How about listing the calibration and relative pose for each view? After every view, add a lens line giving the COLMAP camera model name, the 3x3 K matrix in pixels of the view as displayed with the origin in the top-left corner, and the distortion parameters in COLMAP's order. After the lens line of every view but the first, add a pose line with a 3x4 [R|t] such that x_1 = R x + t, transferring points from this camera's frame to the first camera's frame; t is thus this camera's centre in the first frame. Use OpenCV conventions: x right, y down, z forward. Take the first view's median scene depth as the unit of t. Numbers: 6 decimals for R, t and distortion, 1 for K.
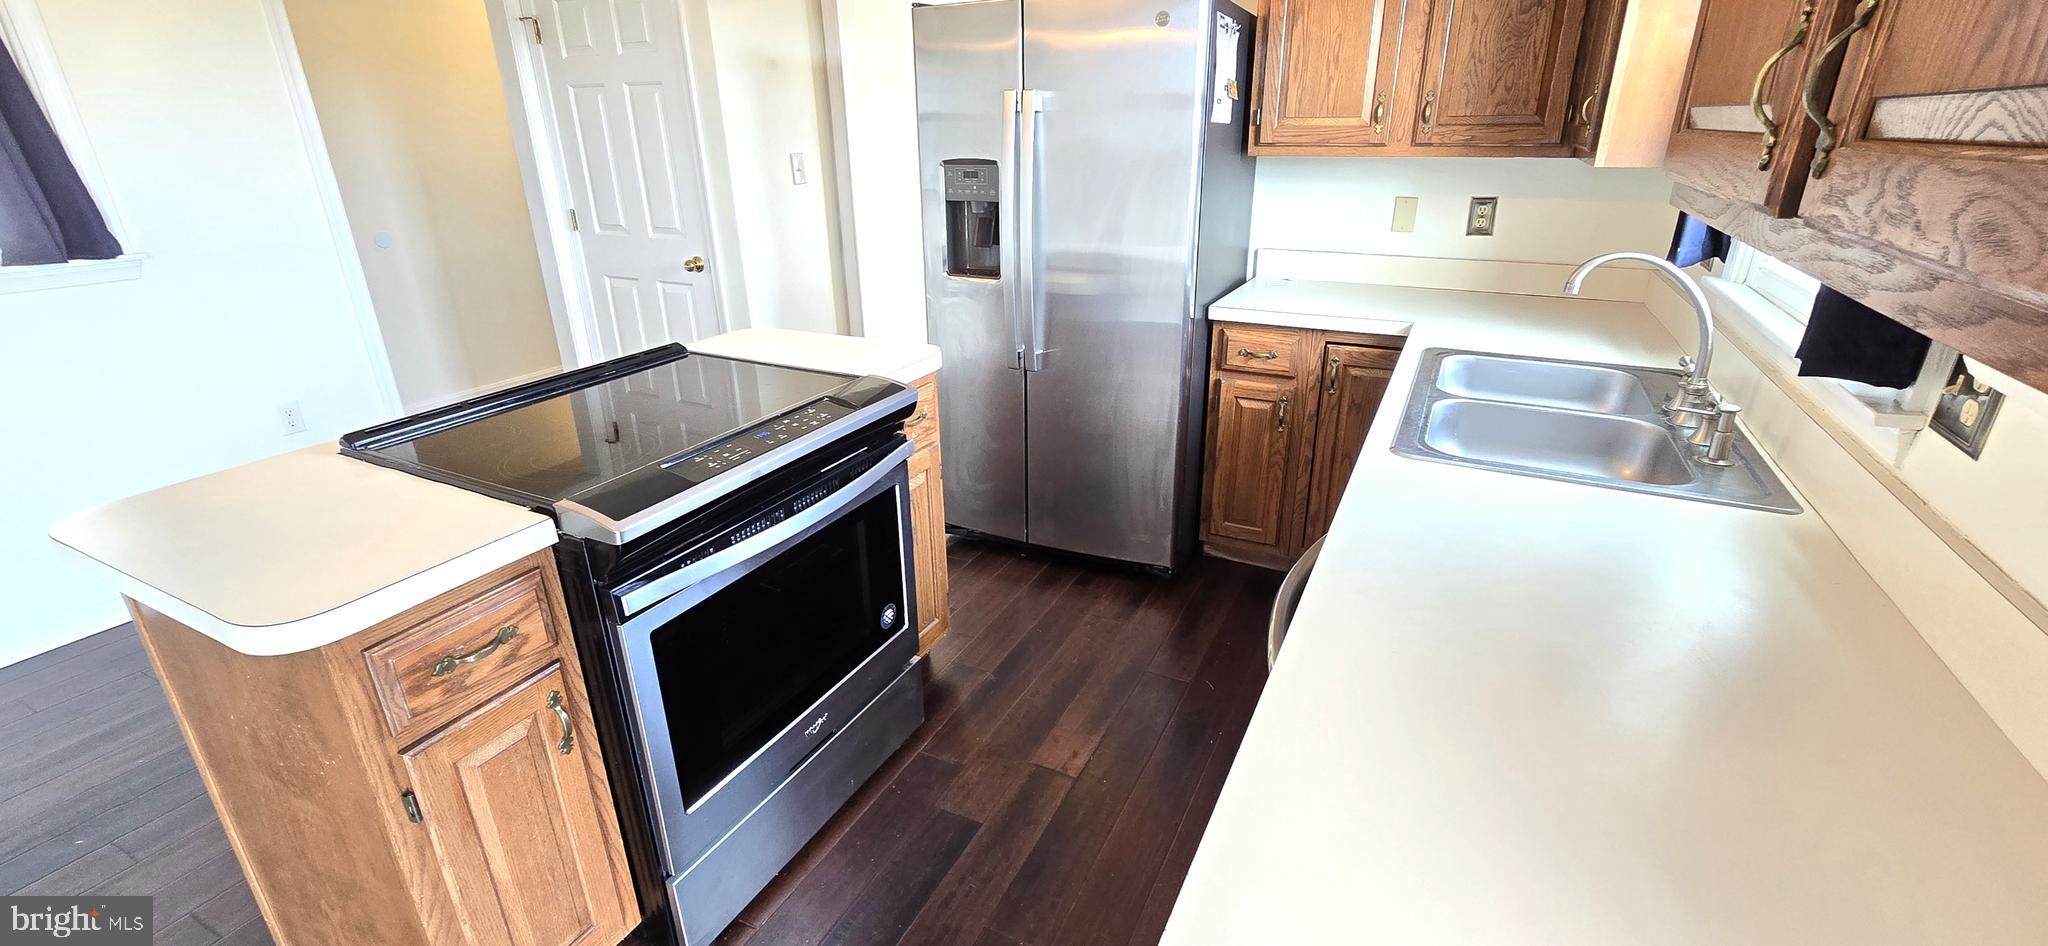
lens RADIAL K [[863.0, 0, 1041.1], [0, 863.0, 465.7], [0, 0, 1]] dist [-0.002716, -0.000797]
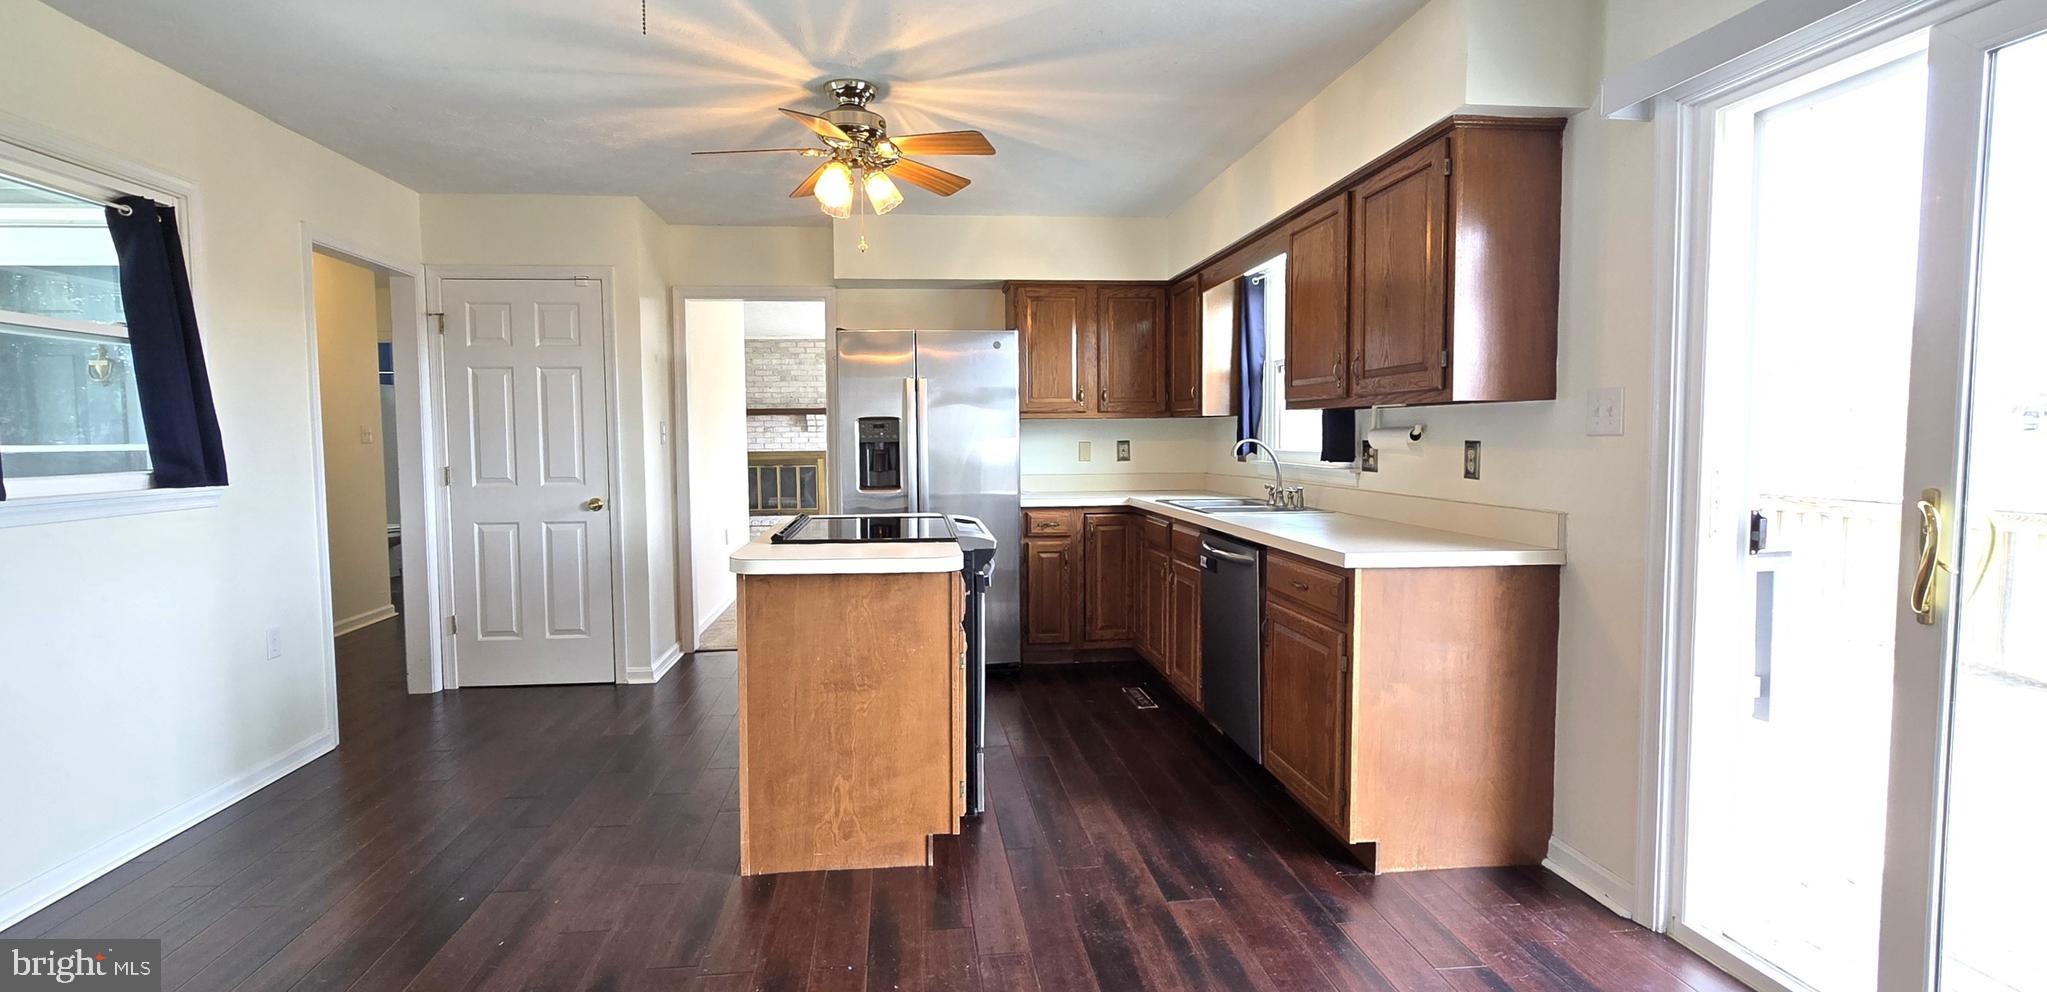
lens RADIAL K [[930.2, 0, 991.2], [0, 930.2, 488.5], [0, 0, 1]] dist [-0.002920, -0.000189]
pose [[0.851504, -0.028706, 0.523562, -0.803992], [0.194149, 0.944792, -0.263957, 0.266353], [-0.487081, 0.326410, 0.810067, -0.460248]]
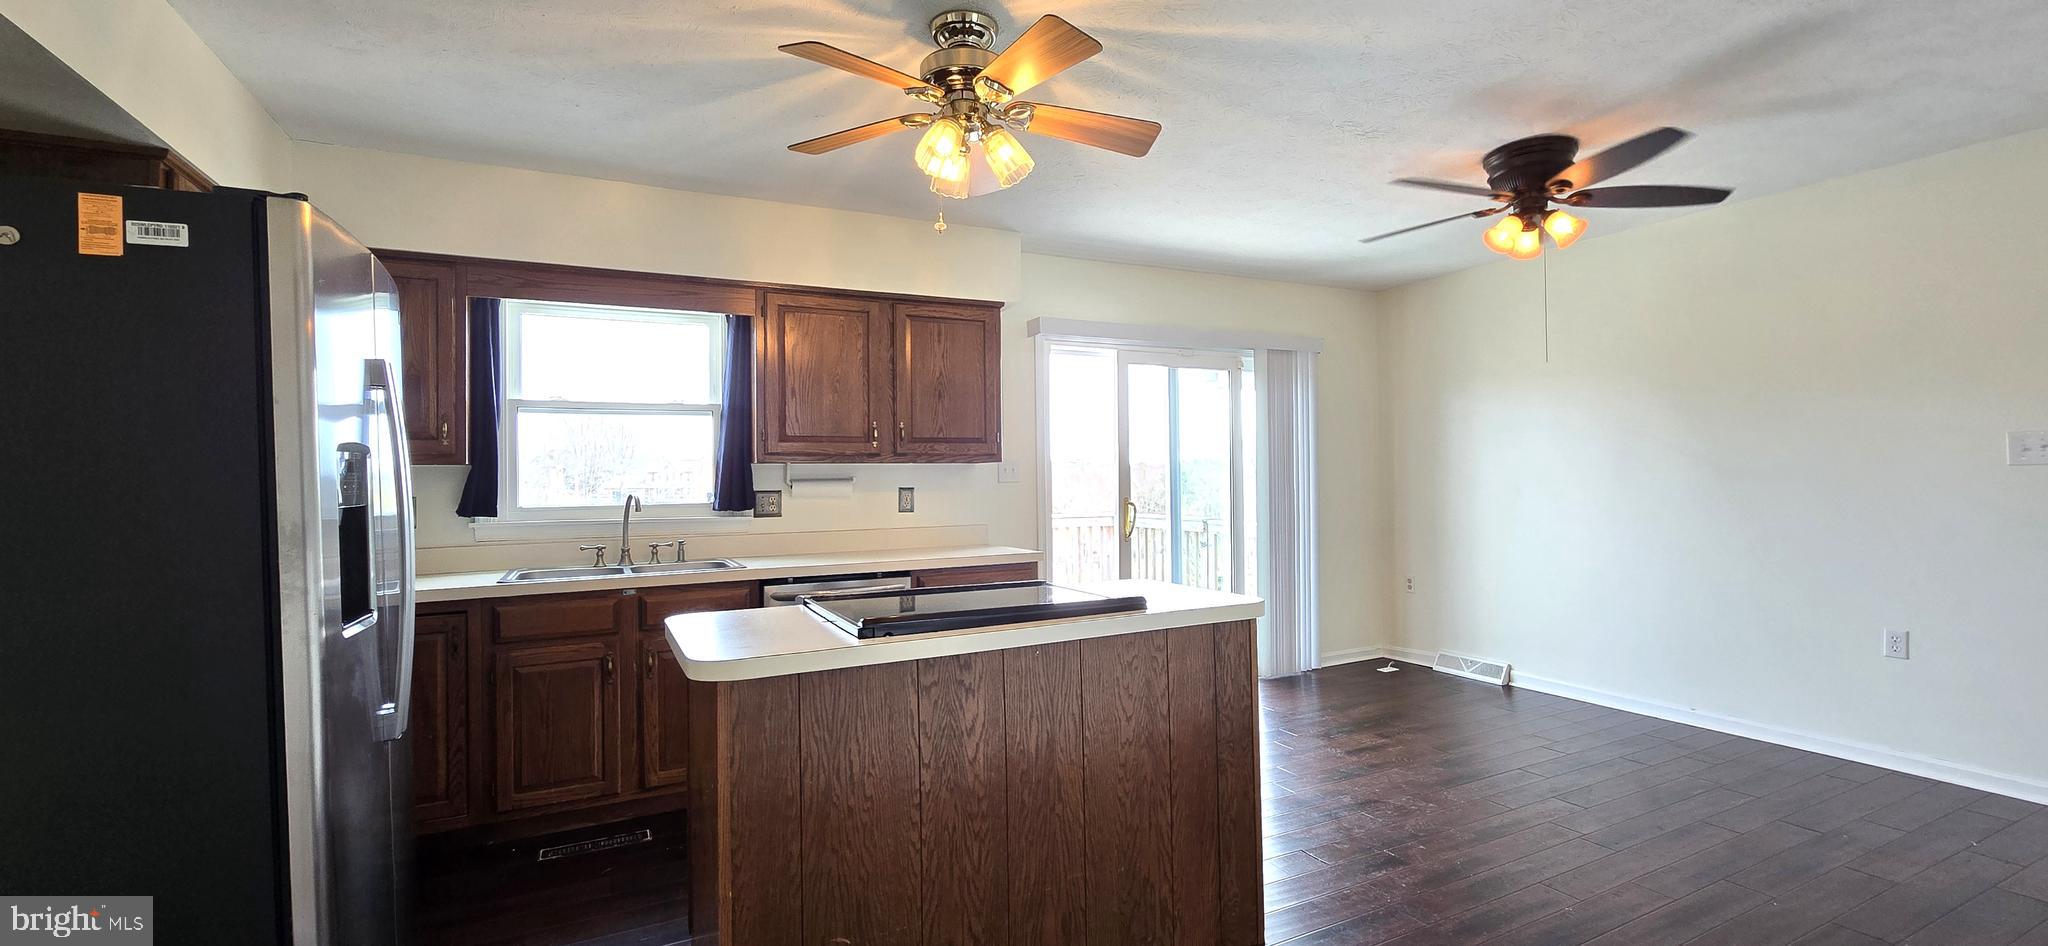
lens RADIAL K [[863.0, 0, 1041.1], [0, 863.0, 465.7], [0, 0, 1]] dist [-0.002716, -0.000797]
pose [[-0.804741, 0.025763, 0.593067, -0.874686], [0.237210, 0.929784, 0.281485, -0.396820], [-0.544172, 0.367204, -0.754346, 1.196654]]
